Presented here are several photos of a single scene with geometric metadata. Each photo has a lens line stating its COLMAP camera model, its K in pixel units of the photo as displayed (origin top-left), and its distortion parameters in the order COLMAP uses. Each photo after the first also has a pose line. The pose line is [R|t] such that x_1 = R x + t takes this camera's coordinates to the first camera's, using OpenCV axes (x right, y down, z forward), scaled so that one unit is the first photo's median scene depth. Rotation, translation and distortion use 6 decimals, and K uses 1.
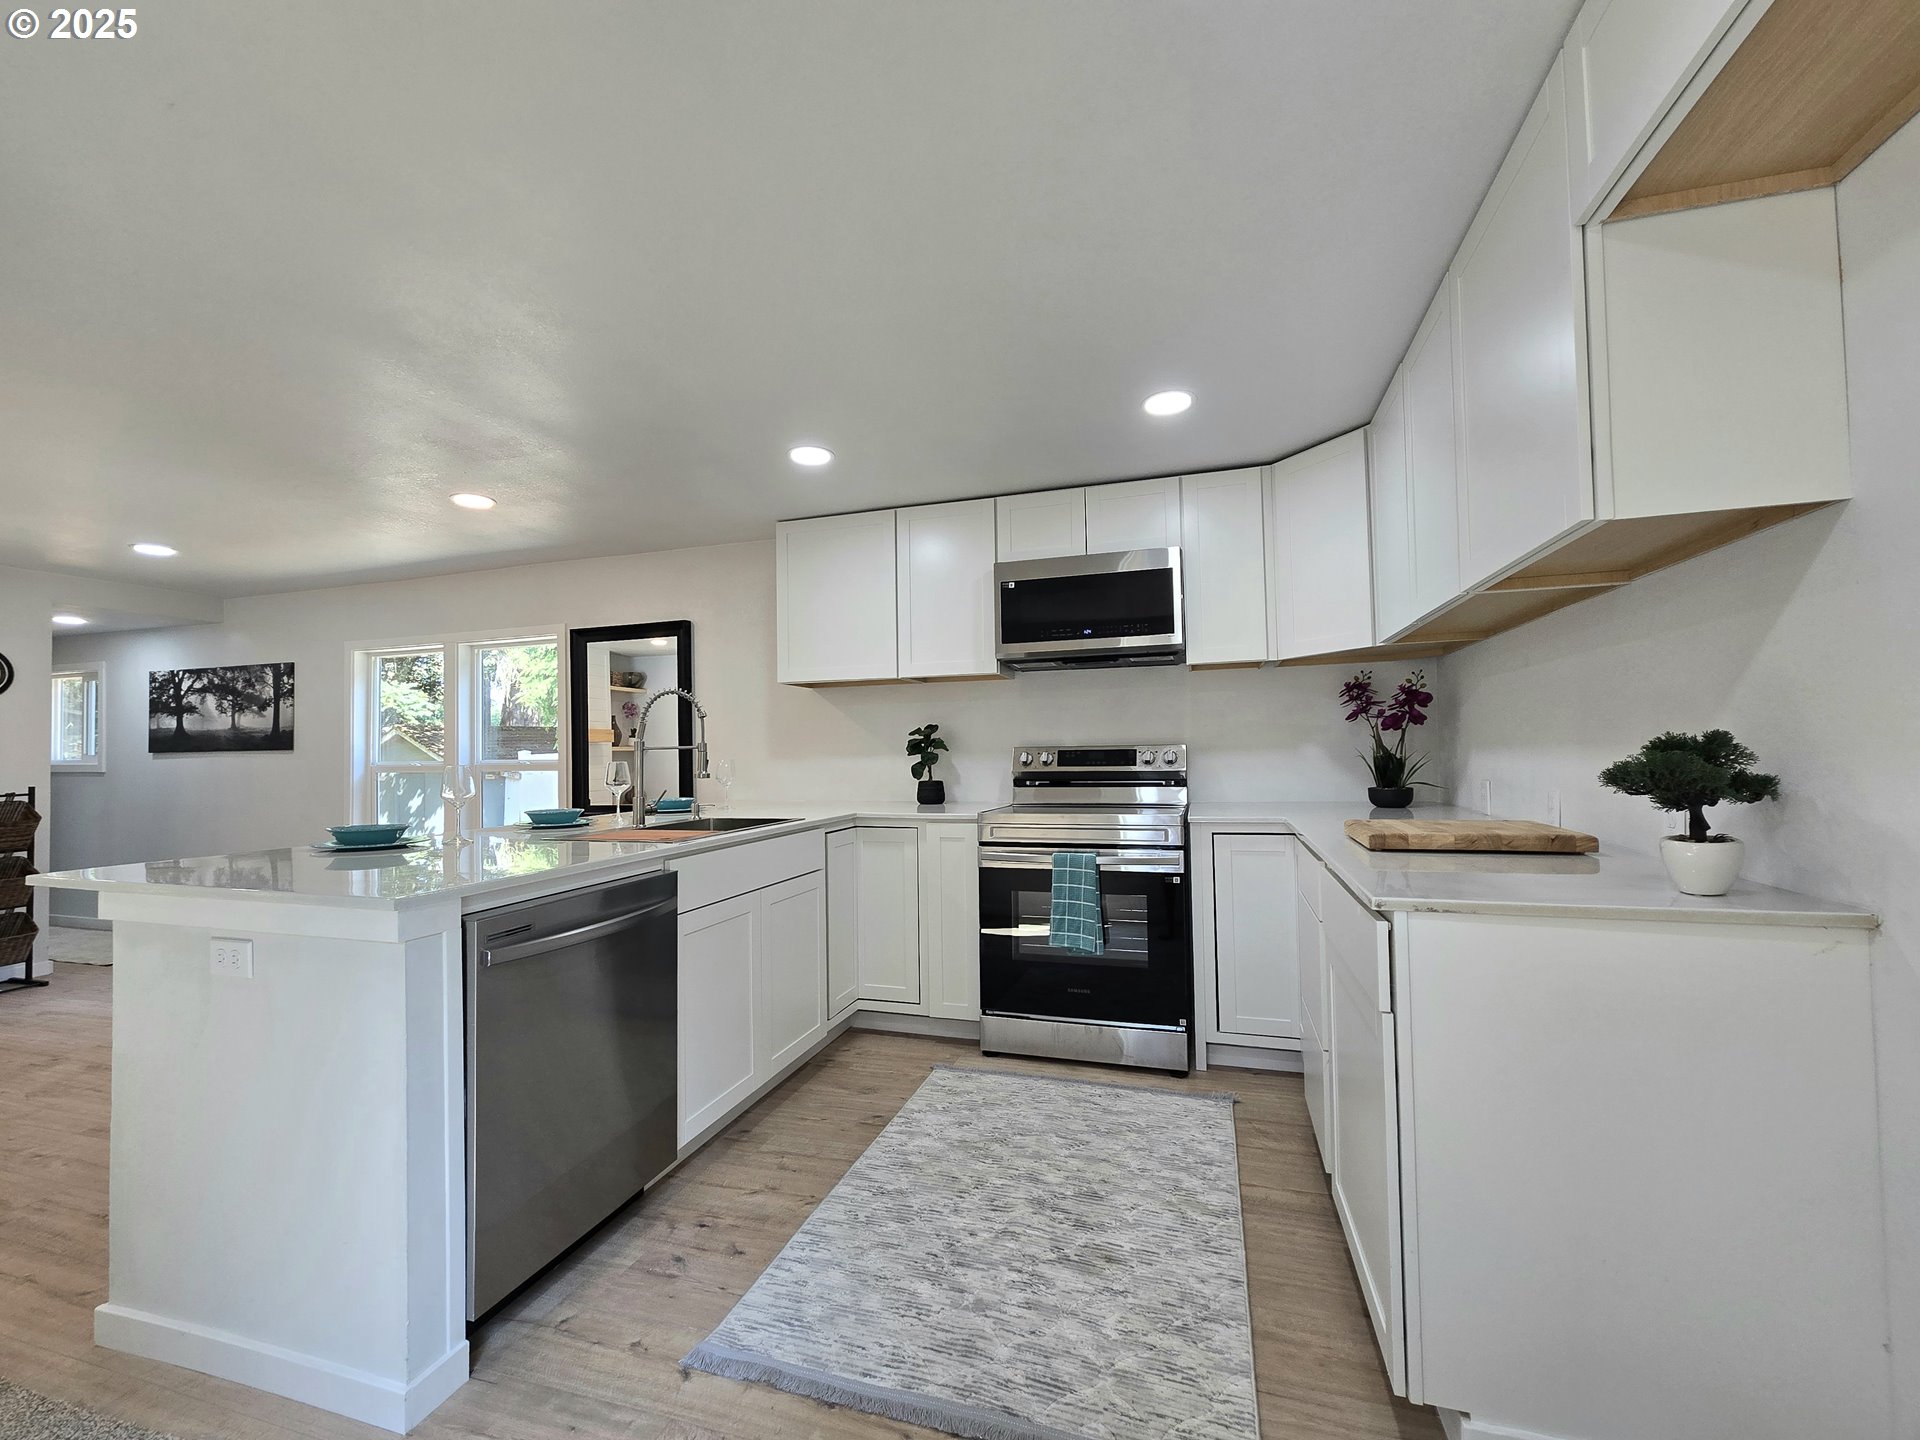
lens RADIAL K [[763.1, 0, 959.5], [0, 763.1, 733.7], [0, 0, 1]] dist [-0.011684, -0.000124]
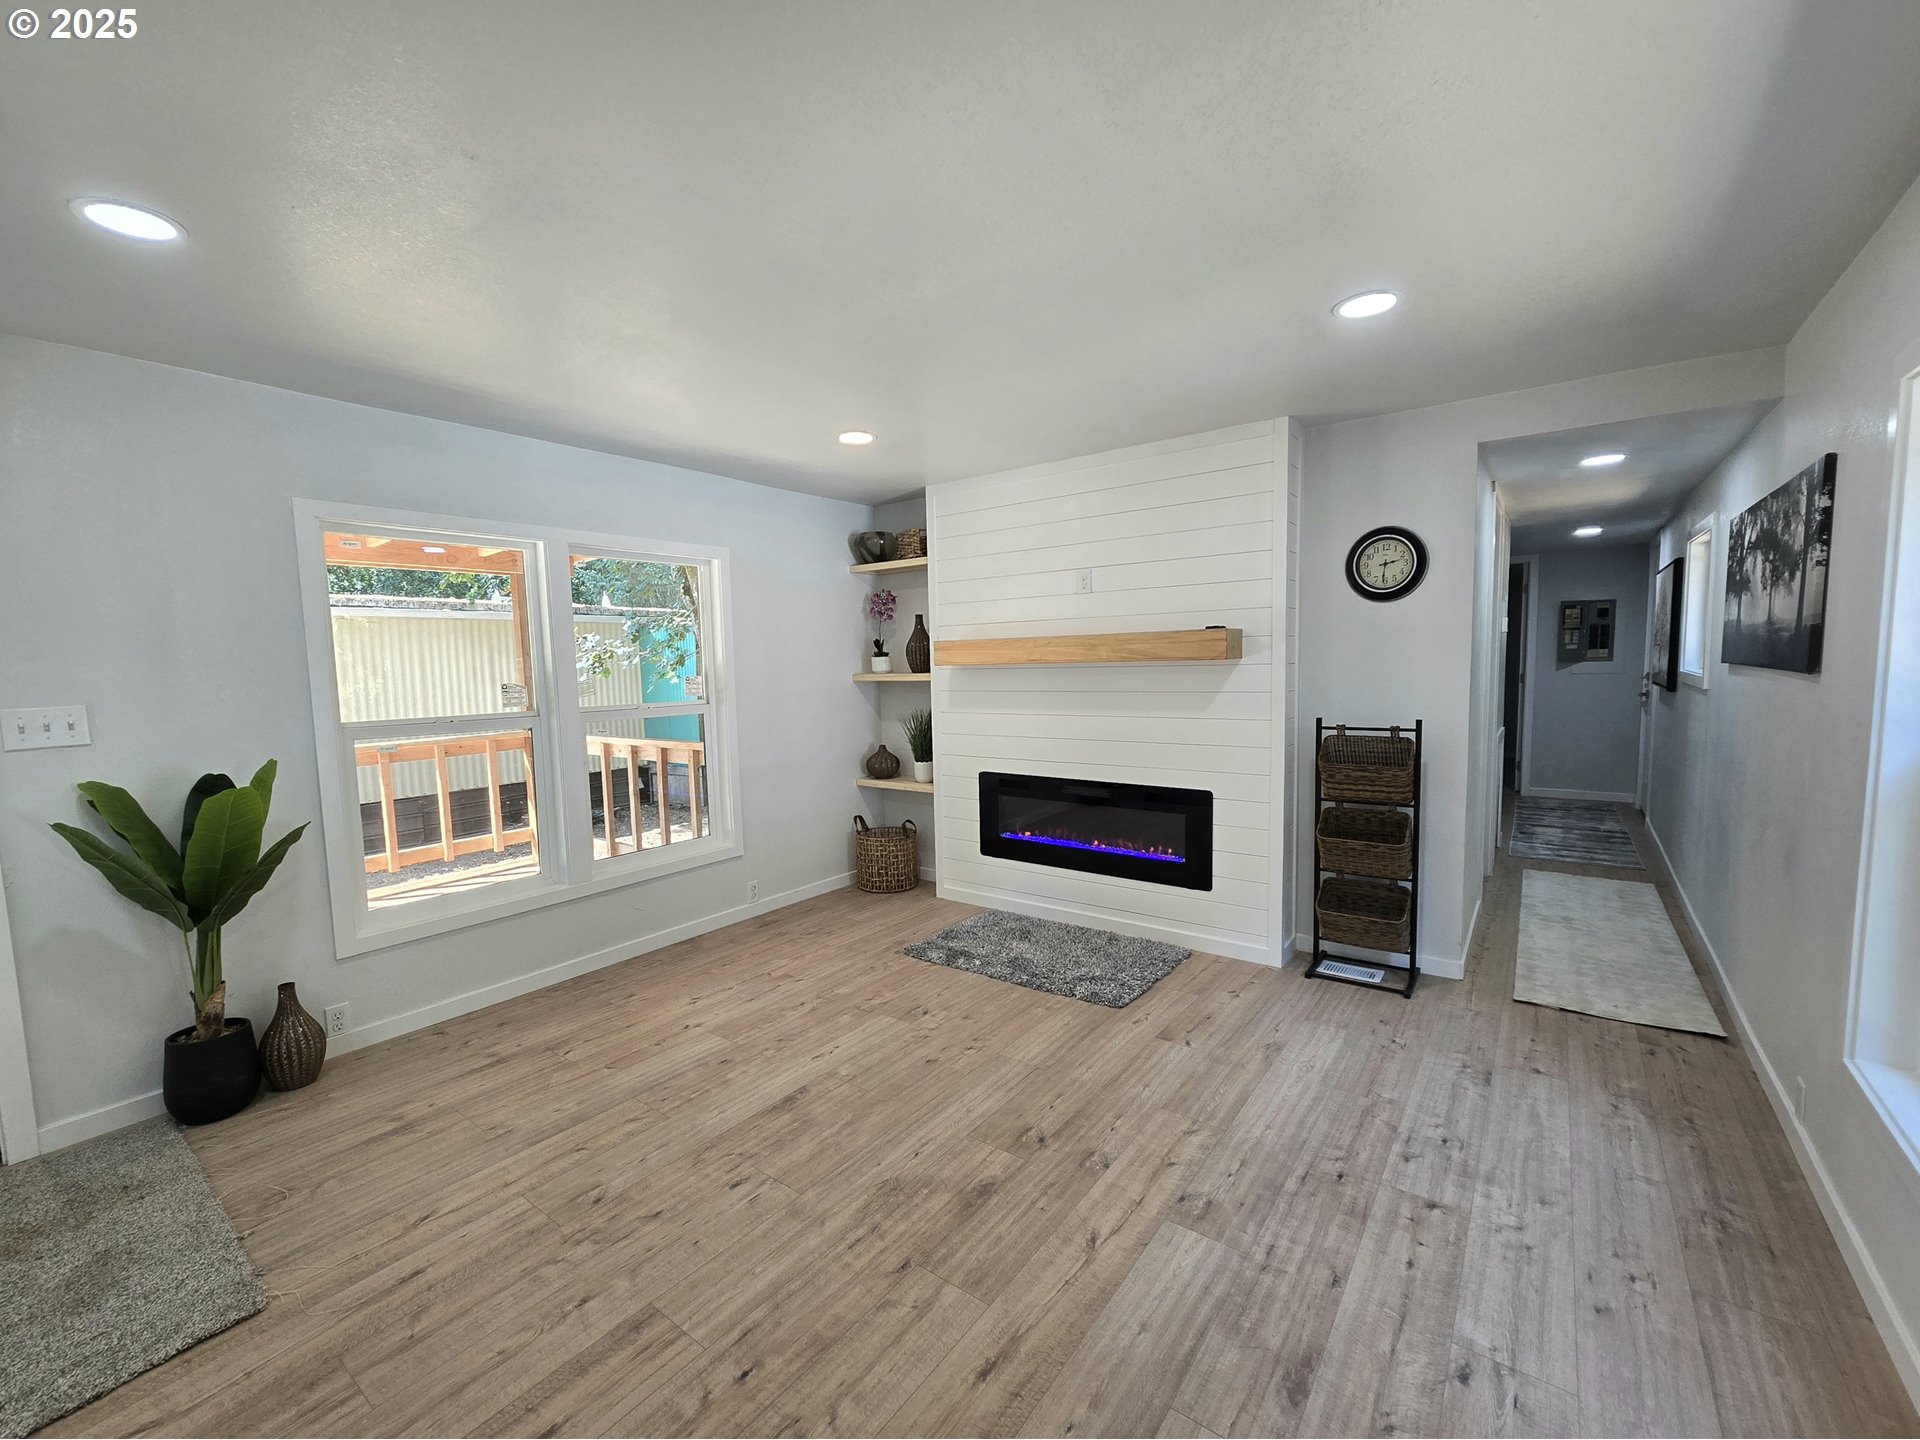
lens RADIAL K [[798.6, 0, 959.1], [0, 798.6, 734.1], [0, 0, 1]] dist [-0.011825, 0.007849]
pose [[-0.338707, 0.113417, -0.934031, -0.563112], [0.050762, 0.993465, 0.102226, -0.023244], [0.939522, -0.012789, -0.342251, 1.238491]]
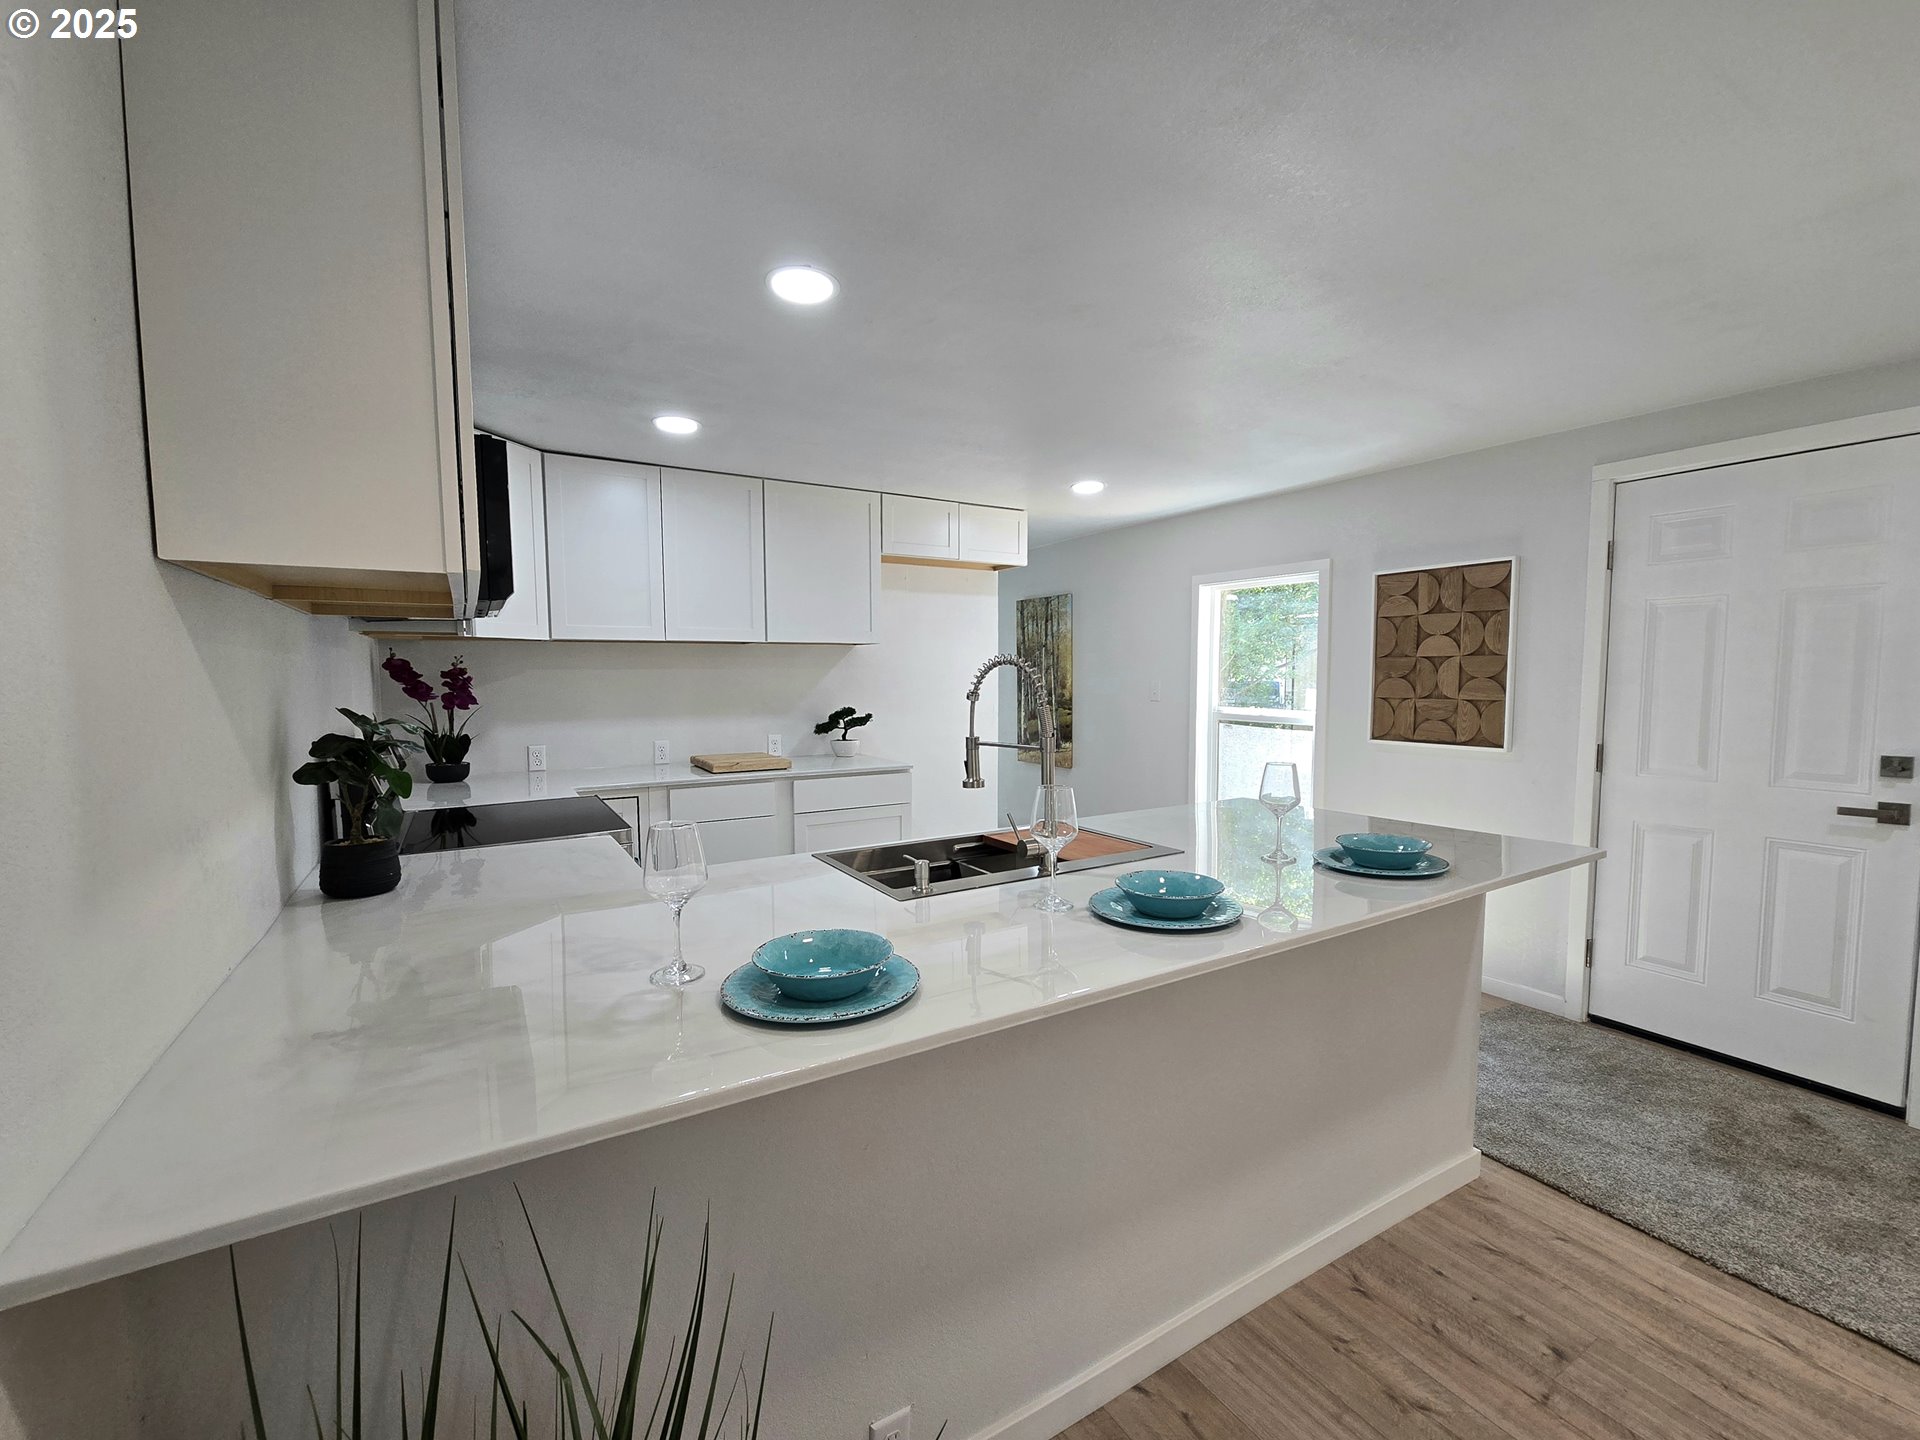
lens RADIAL K [[805.0, 0, 966.1], [0, 805.0, 745.9], [0, 0, 1]] dist [0.000022, 0.000311]
pose [[-0.745938, -0.042681, 0.664646, -0.735848], [-0.000879, 0.998007, 0.063102, -0.027415], [-0.666015, 0.046486, -0.744489, 1.377513]]
